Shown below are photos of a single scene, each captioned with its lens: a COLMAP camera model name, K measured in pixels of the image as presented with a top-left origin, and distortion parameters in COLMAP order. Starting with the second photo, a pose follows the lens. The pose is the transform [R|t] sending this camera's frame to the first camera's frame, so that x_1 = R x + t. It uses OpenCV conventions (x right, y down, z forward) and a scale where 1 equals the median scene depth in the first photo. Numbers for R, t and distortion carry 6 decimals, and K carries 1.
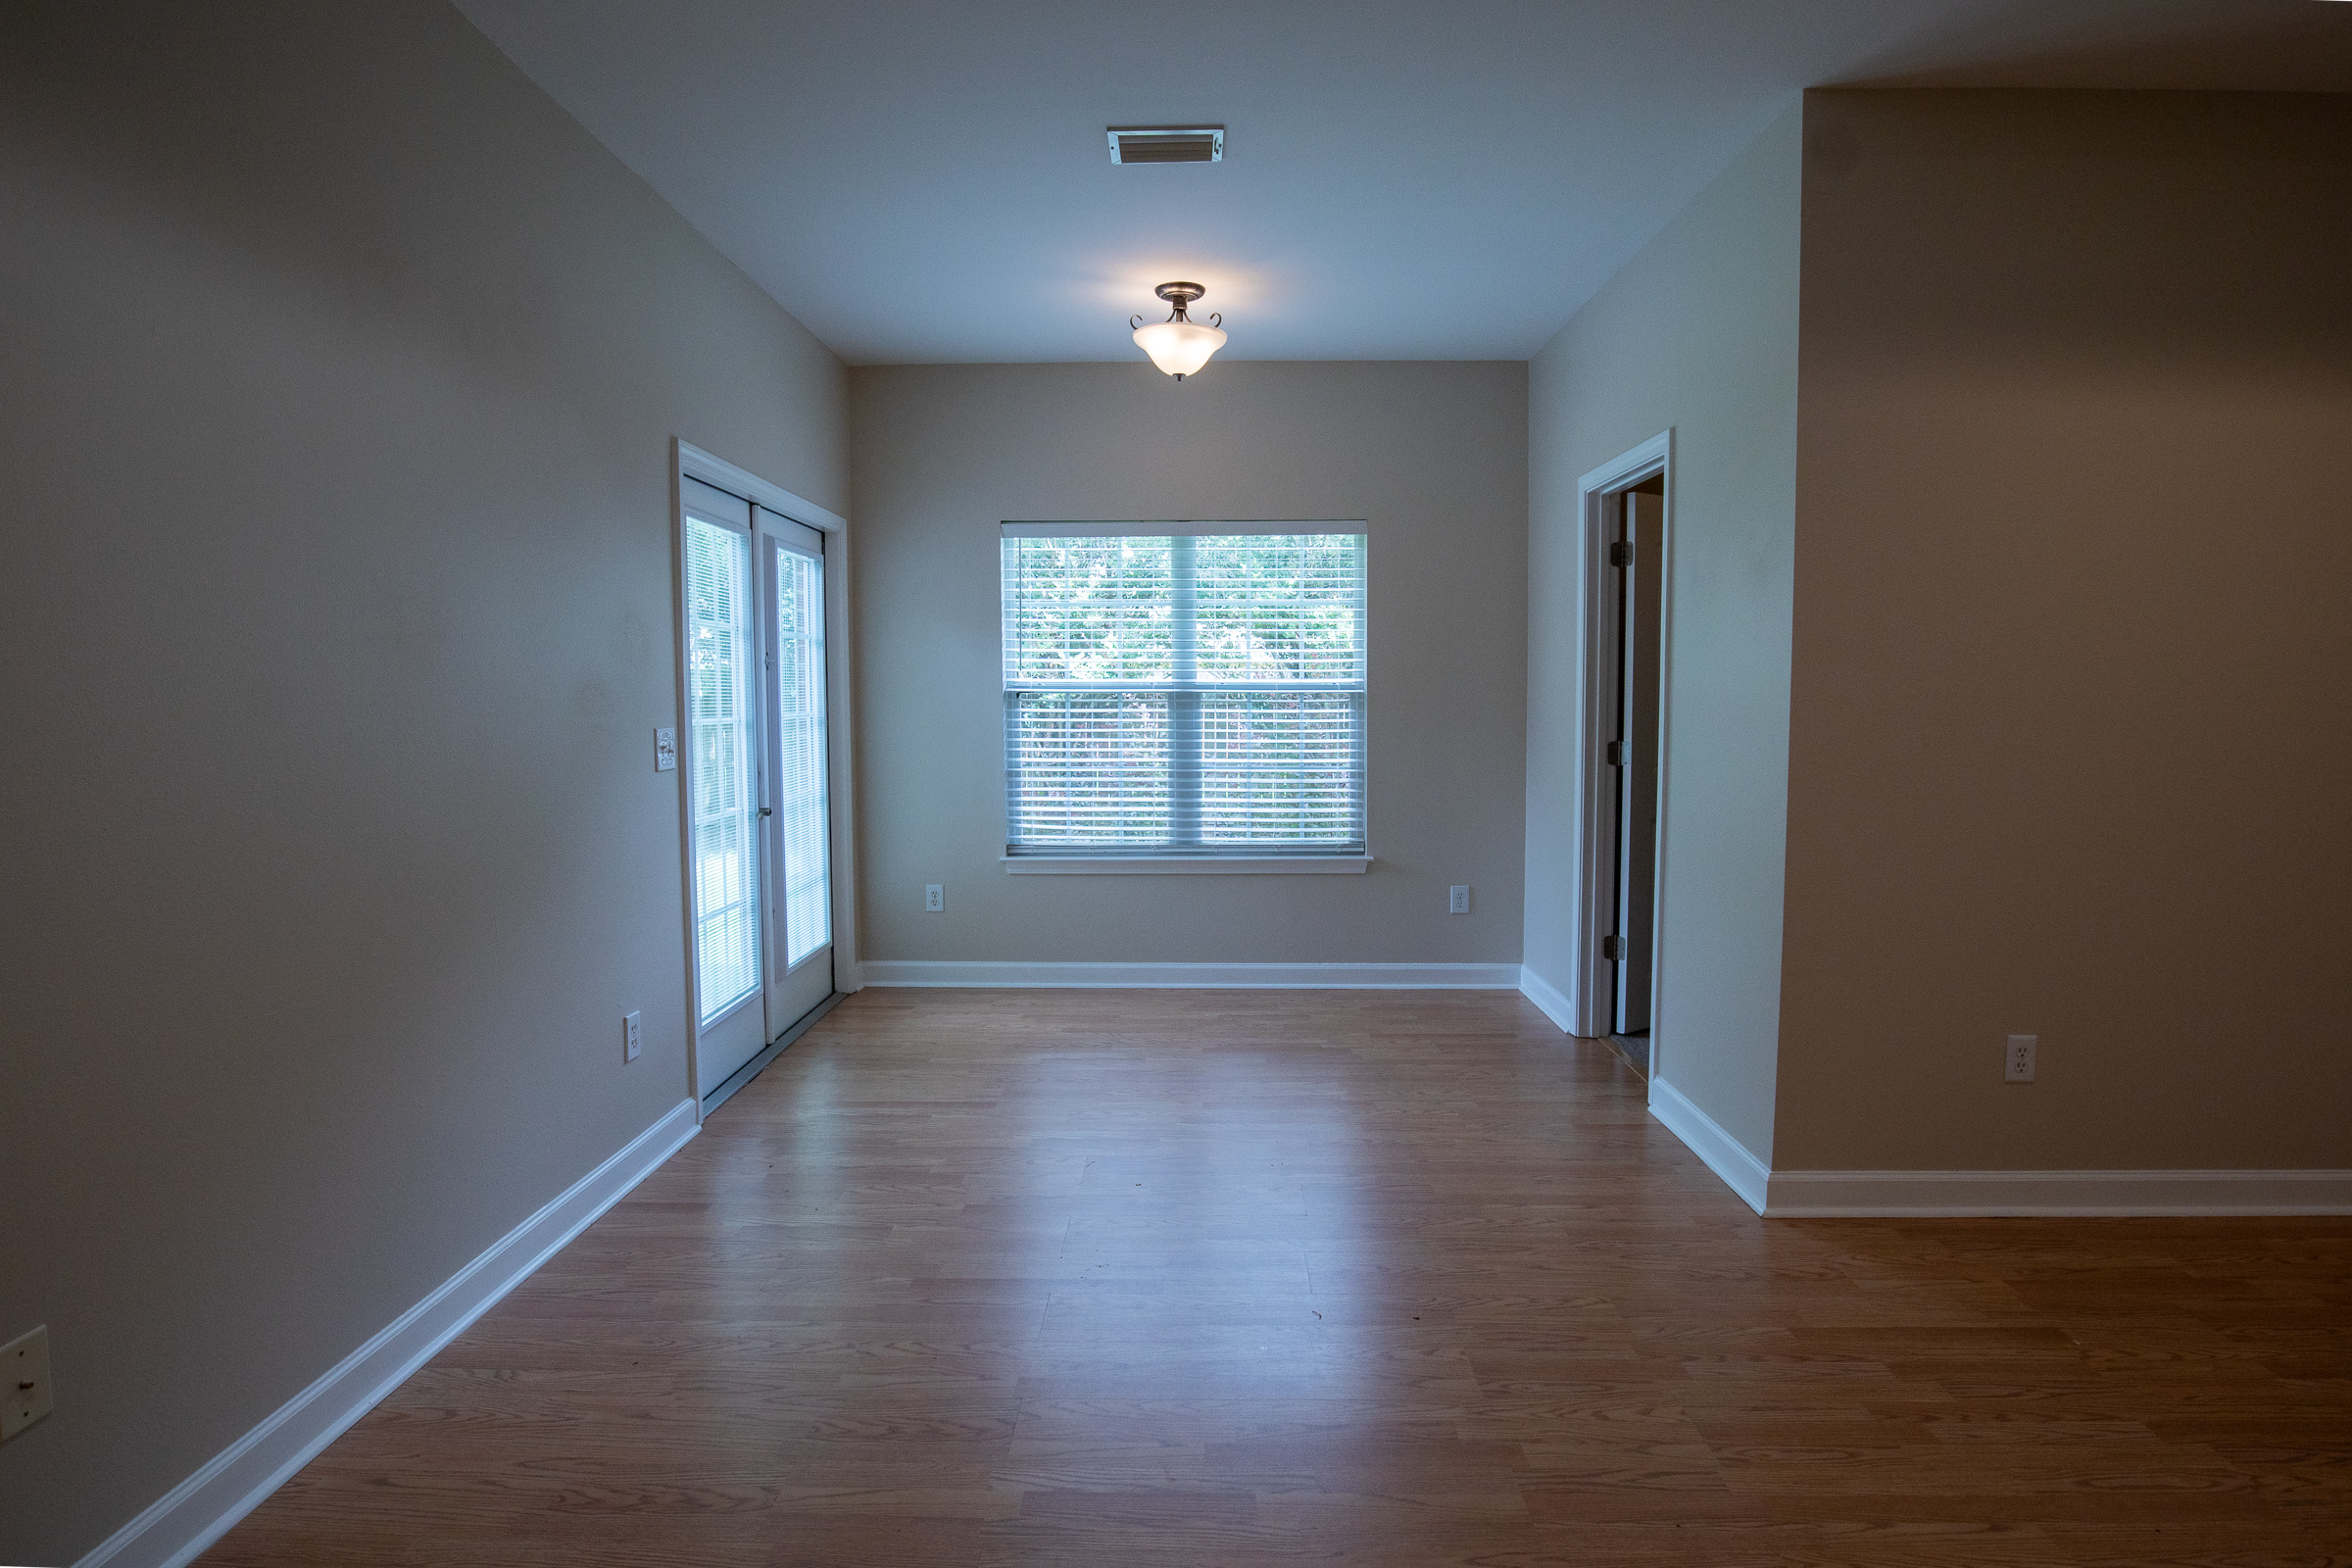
lens RADIAL K [[1251.4, 0, 1180.9], [0, 1251.4, 772.9], [0, 0, 1]] dist [-0.025758, 0.004682]
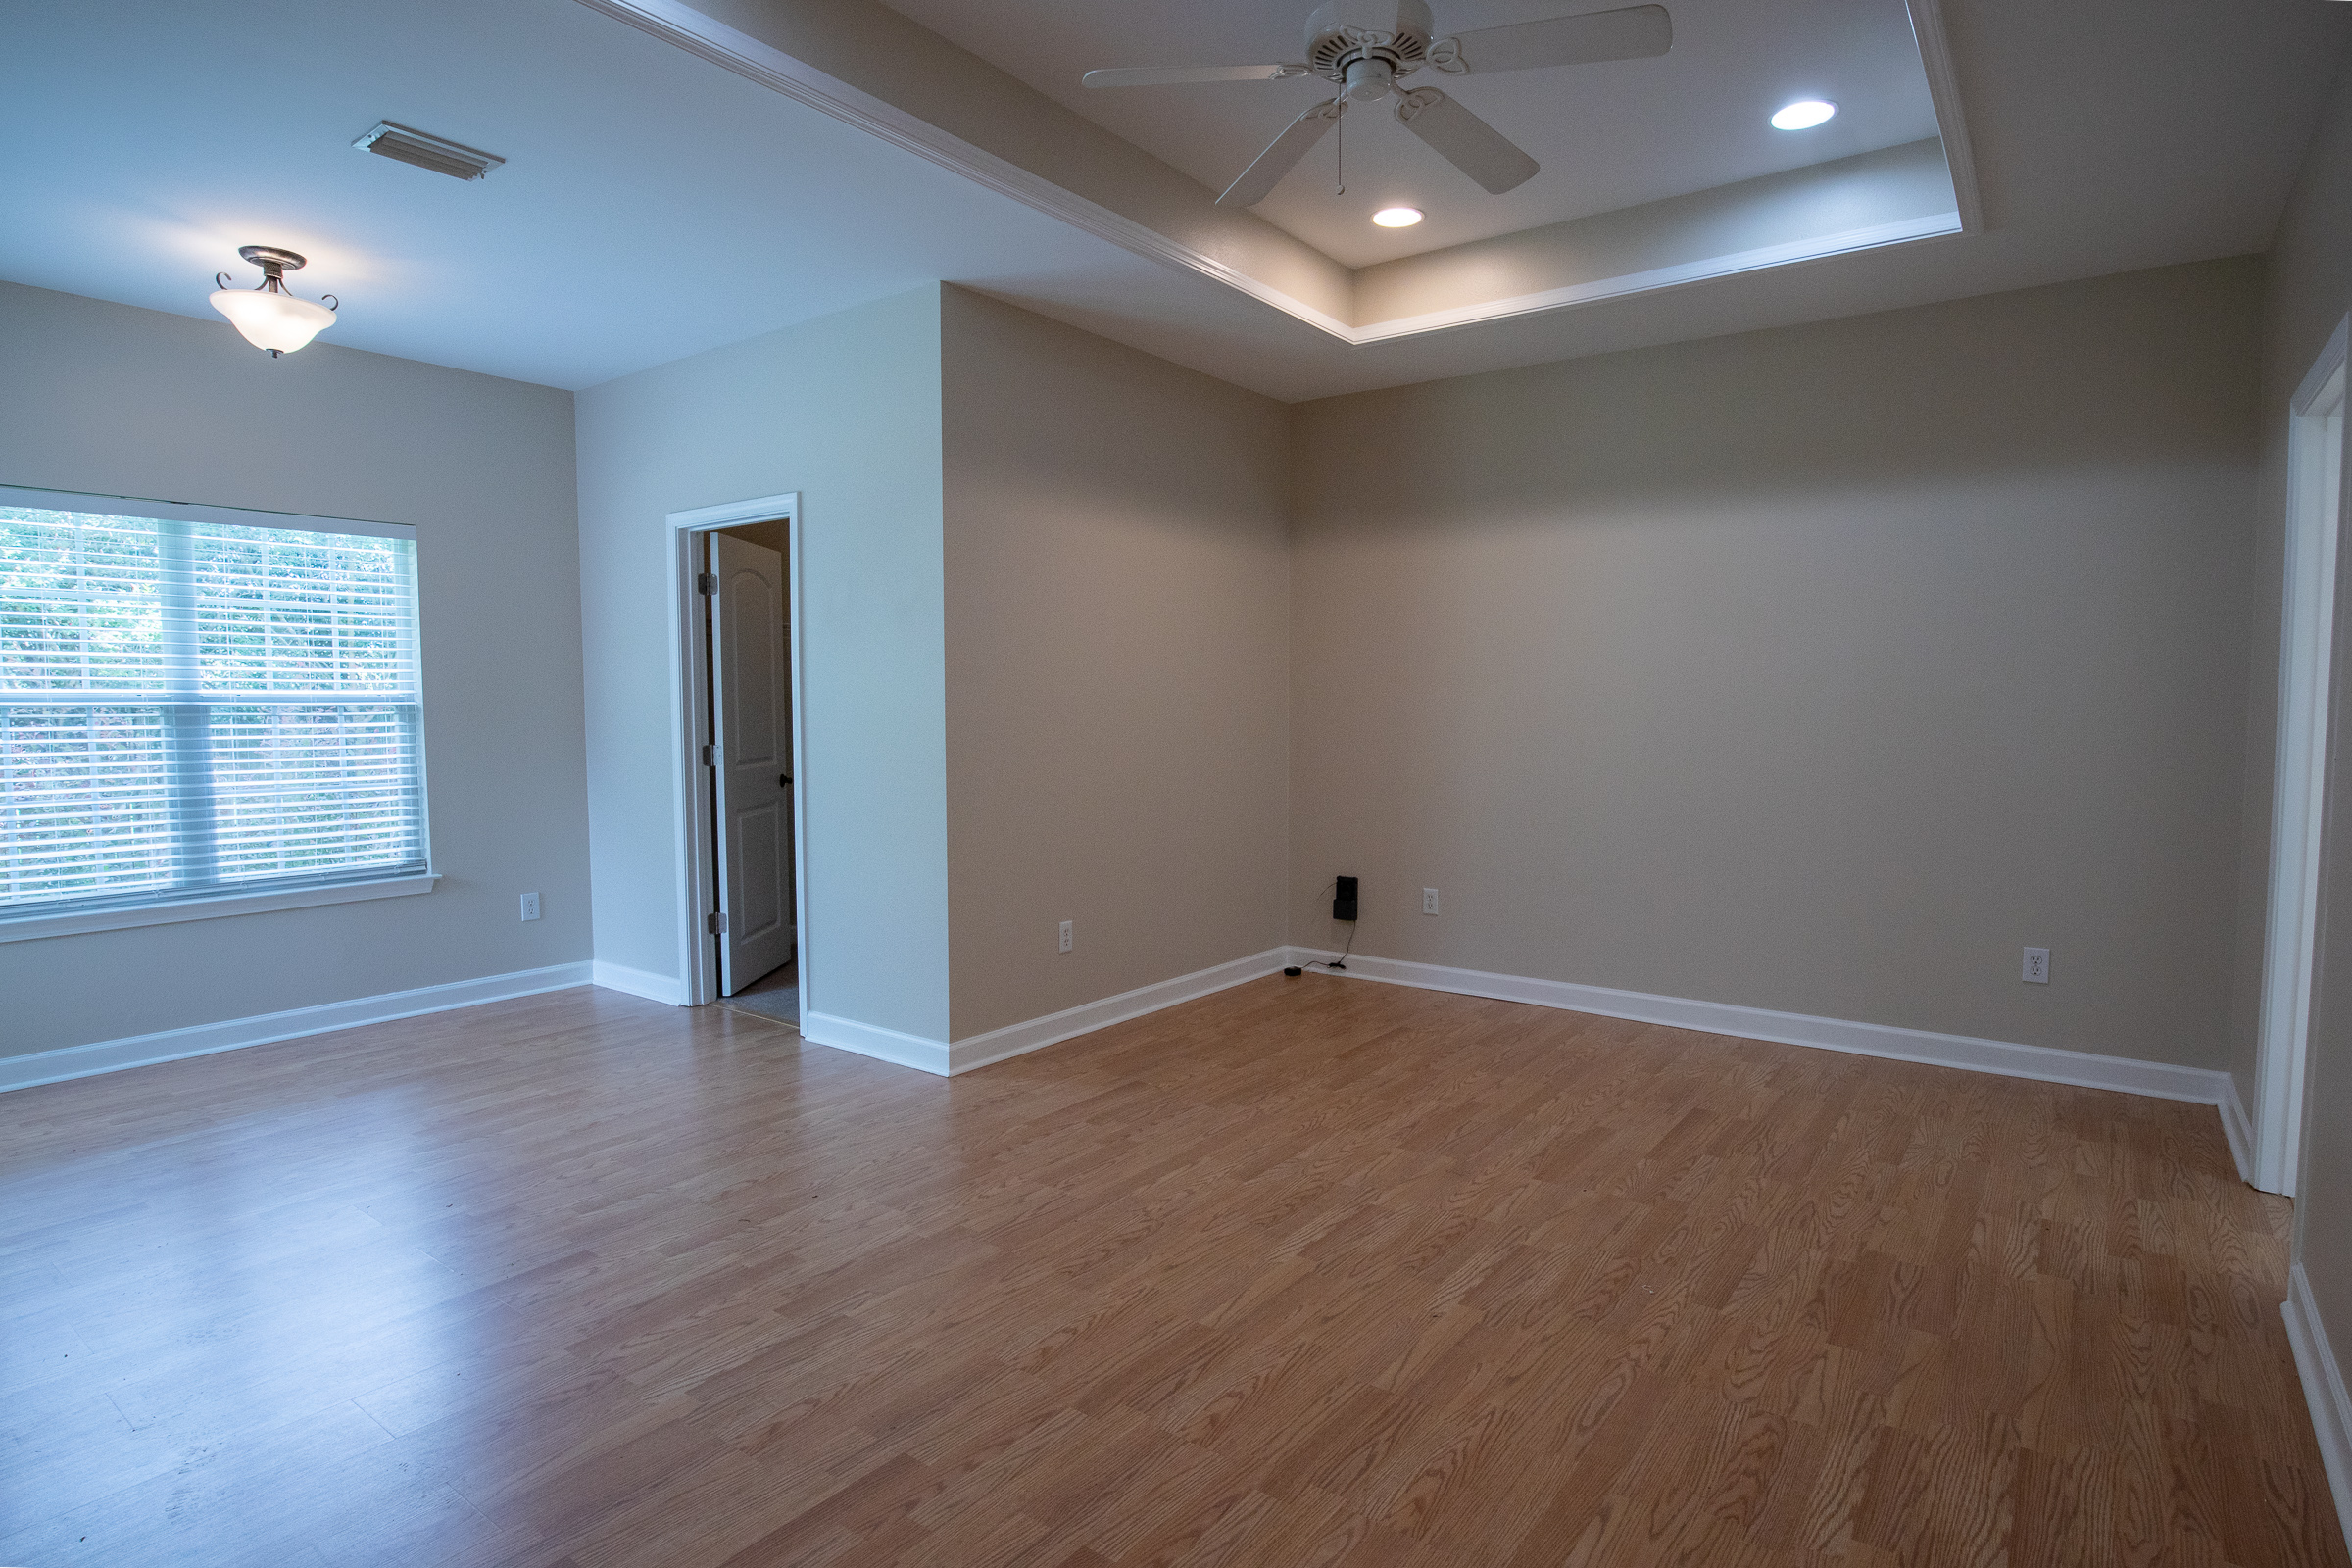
lens RADIAL K [[1251.4, 0, 1170.7], [0, 1251.4, 790.1], [0, 0, 1]] dist [-0.025758, 0.004682]
pose [[0.591811, -0.058035, 0.803985, -0.328886], [0.052751, 0.998055, 0.033213, 0.000047], [-0.804349, 0.022755, 0.593721, -0.032173]]
